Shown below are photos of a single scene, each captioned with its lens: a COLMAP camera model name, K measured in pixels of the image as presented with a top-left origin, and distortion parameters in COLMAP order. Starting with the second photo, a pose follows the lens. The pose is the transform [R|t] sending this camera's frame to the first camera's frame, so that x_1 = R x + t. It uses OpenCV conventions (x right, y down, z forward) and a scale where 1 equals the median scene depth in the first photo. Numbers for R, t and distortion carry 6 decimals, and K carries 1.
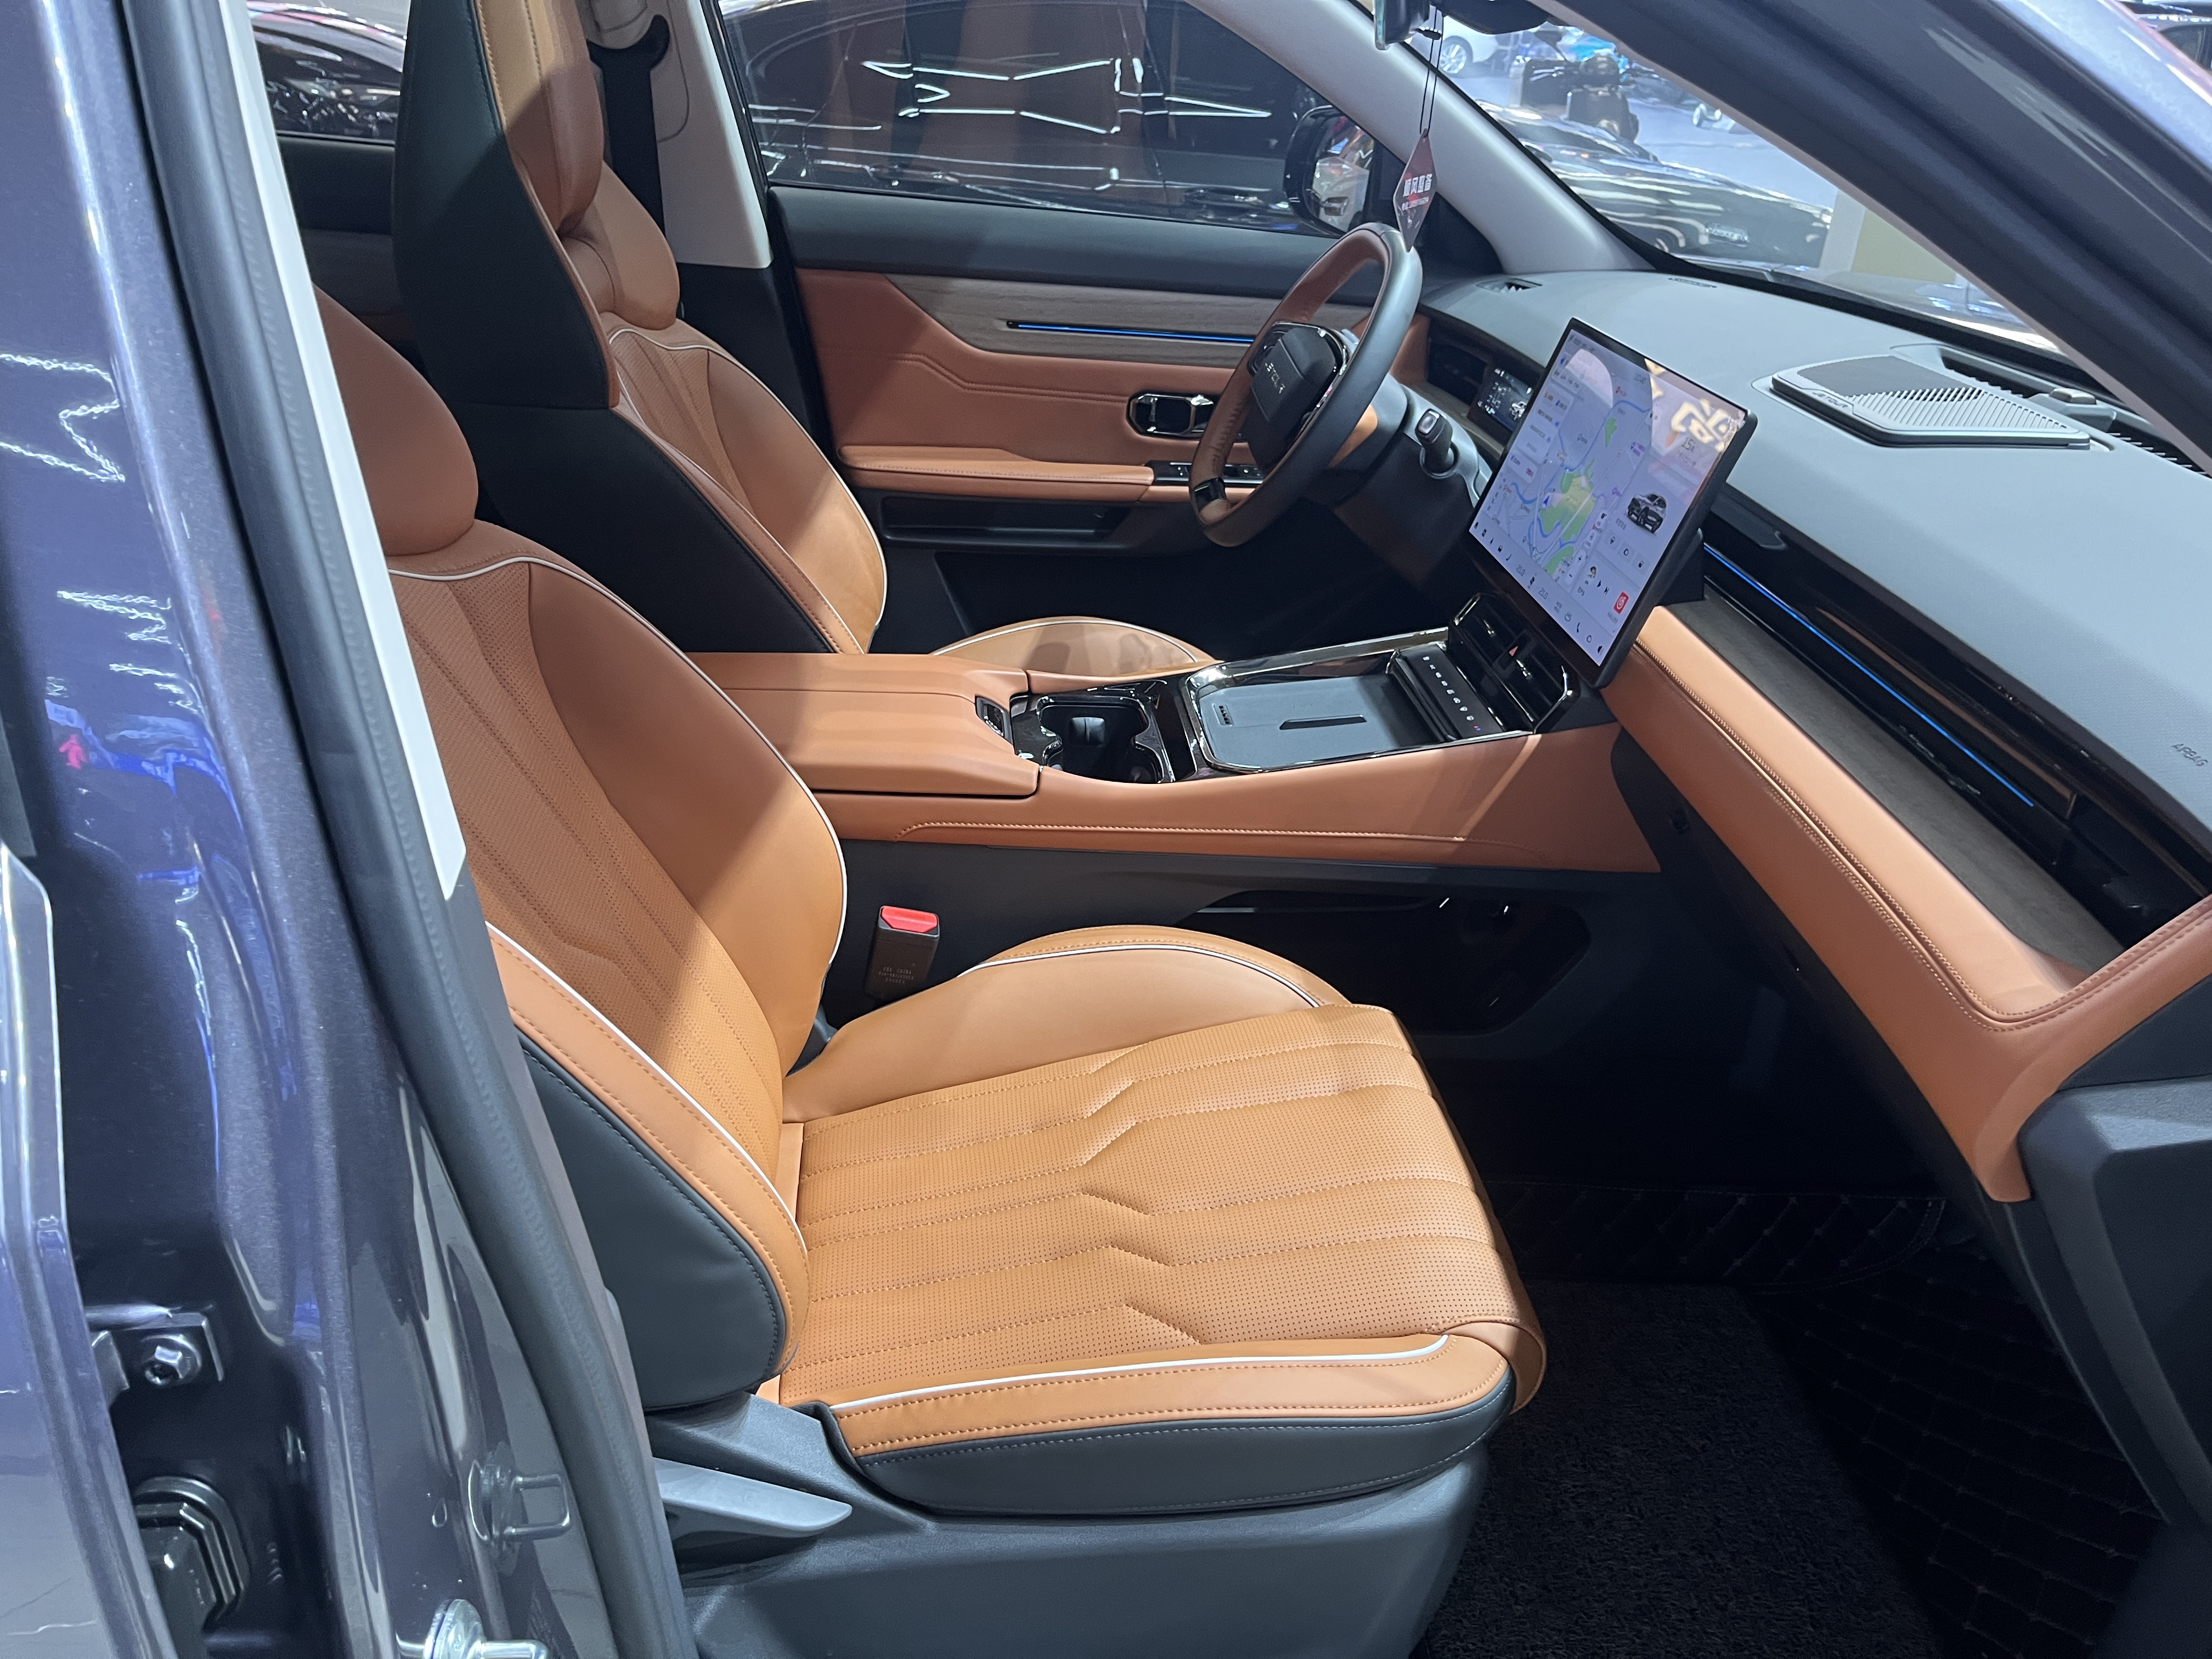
lens RADIAL K [[1653.4, 0, 1099.2], [0, 1653.4, 825.1], [0, 0, 1]] dist [0.049840, -0.078641]
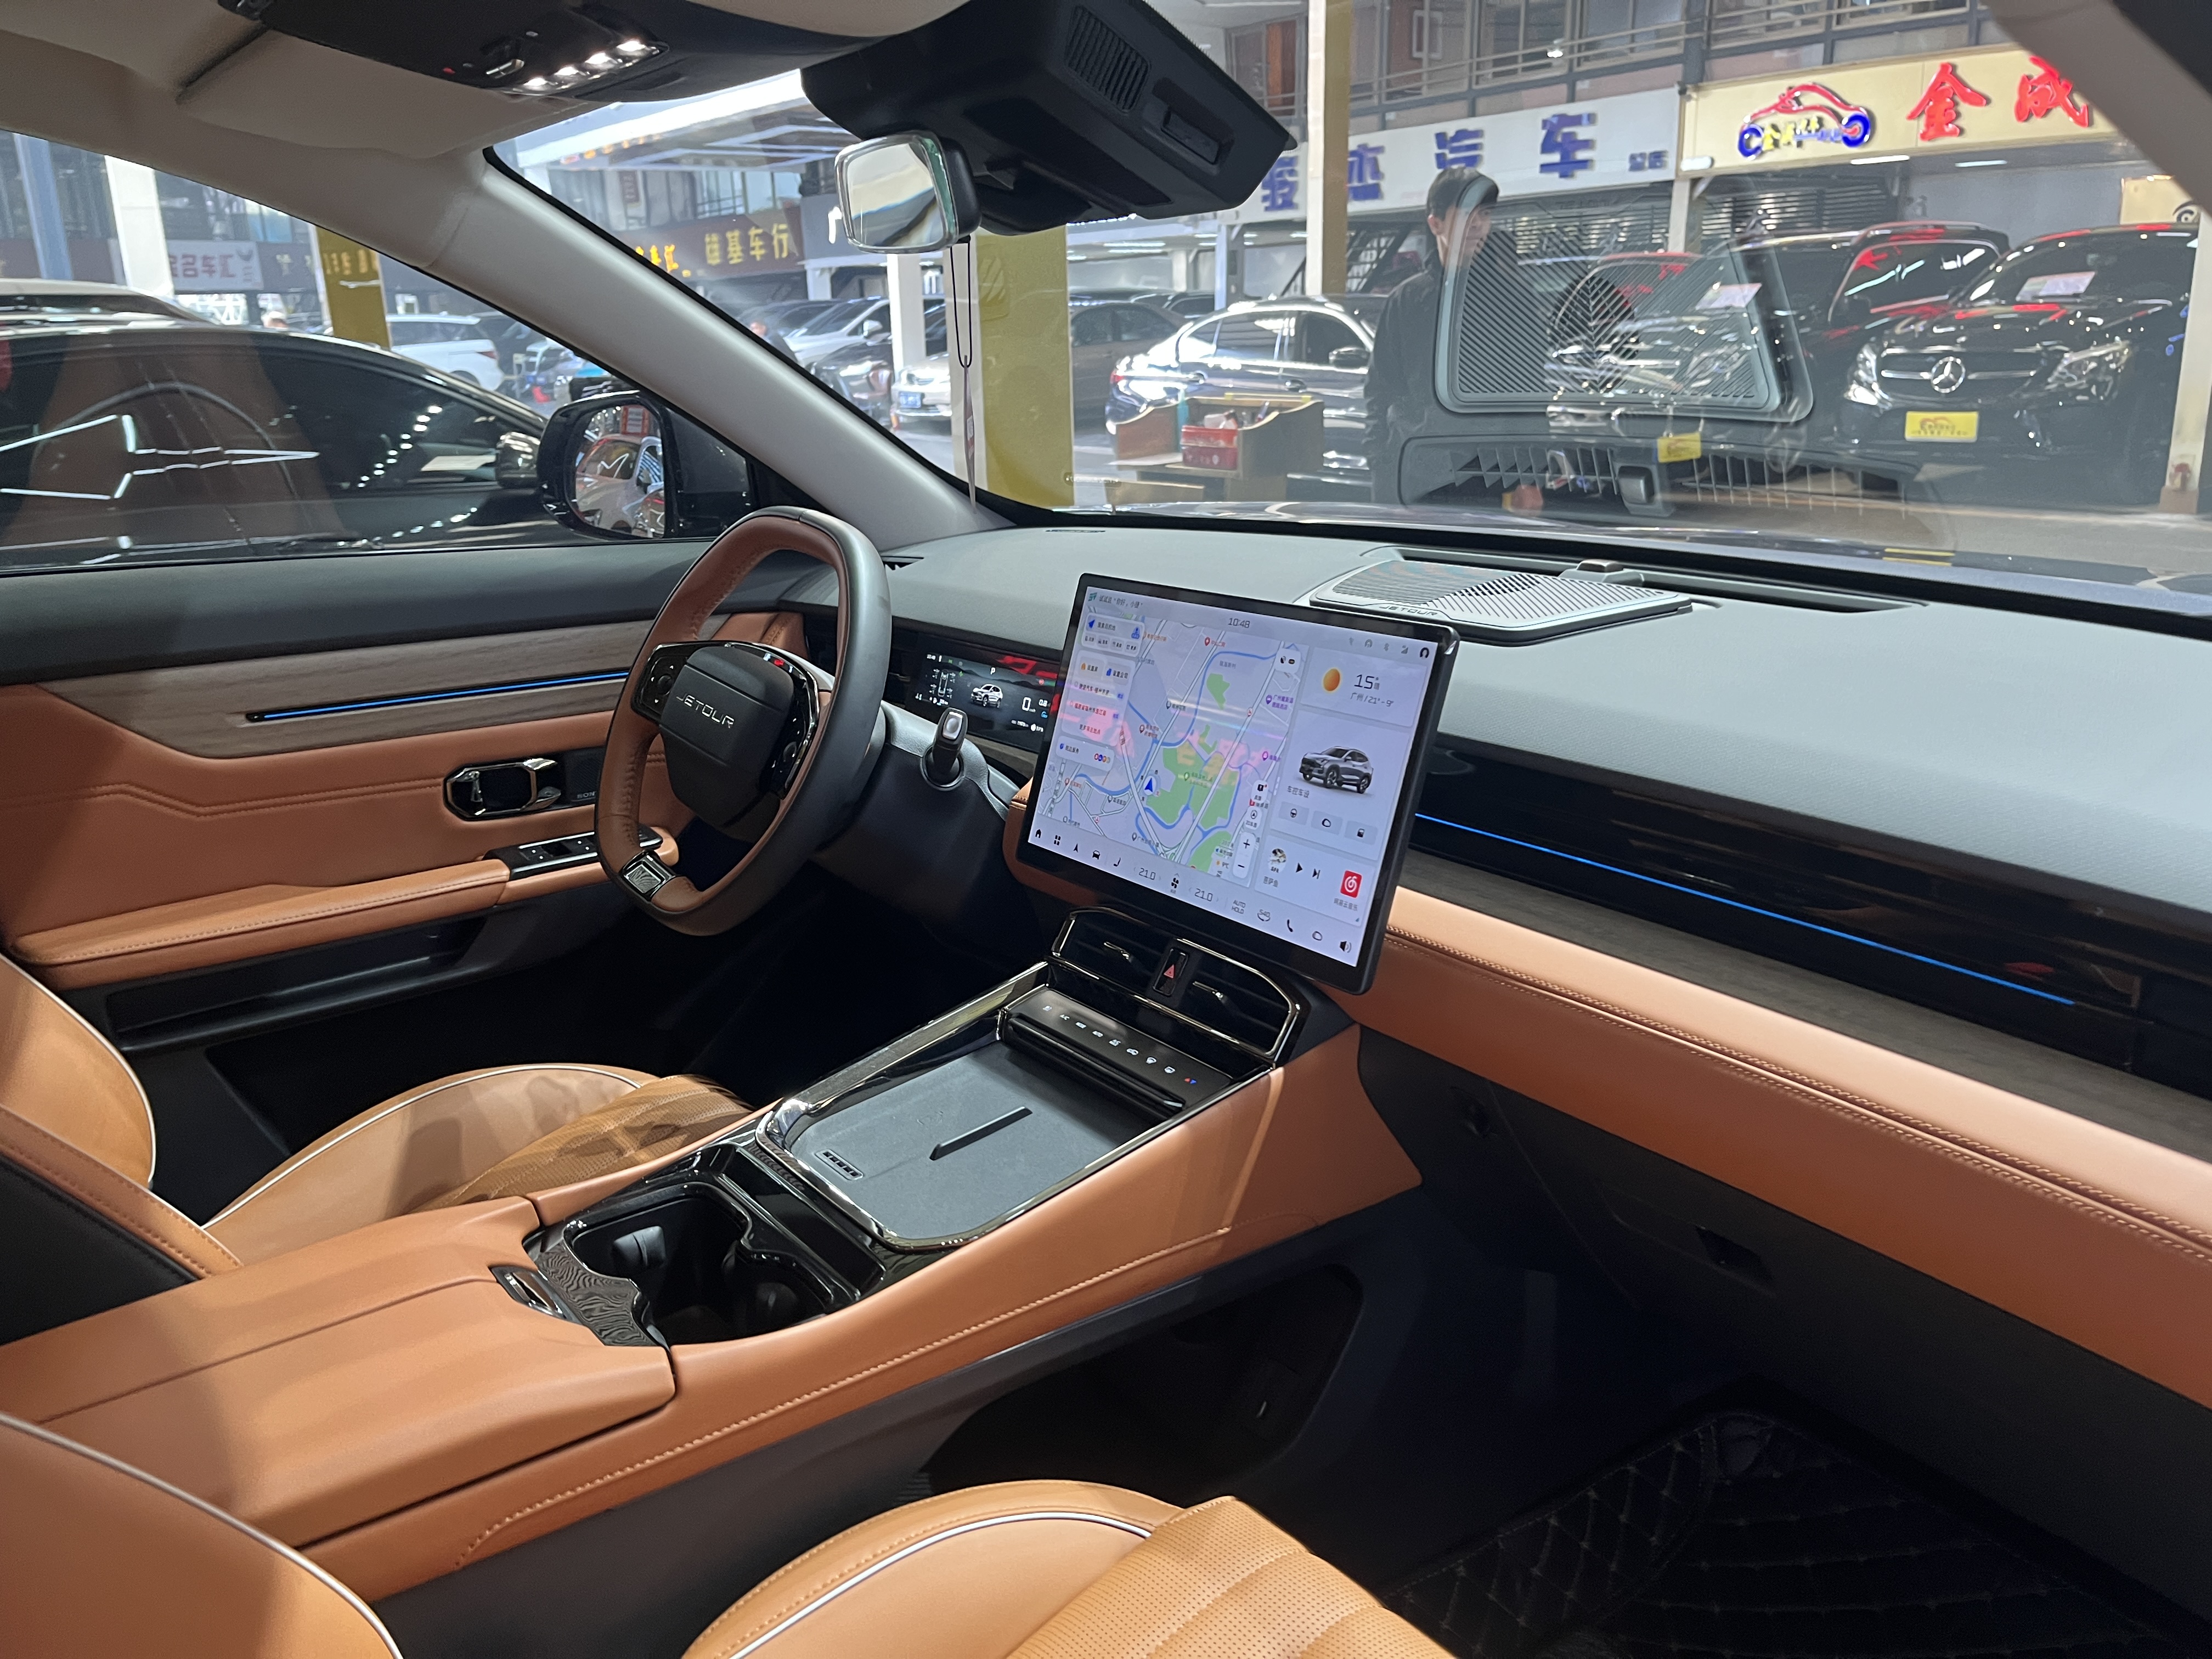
lens RADIAL K [[1653.4, 0, 1110.3], [0, 1653.4, 845.3], [0, 0, 1]] dist [0.049840, -0.078641]
pose [[0.842856, -0.231341, 0.485875, -0.140705], [0.307182, 0.948161, -0.081423, -0.103050], [-0.441852, 0.217880, 0.870227, 0.297375]]
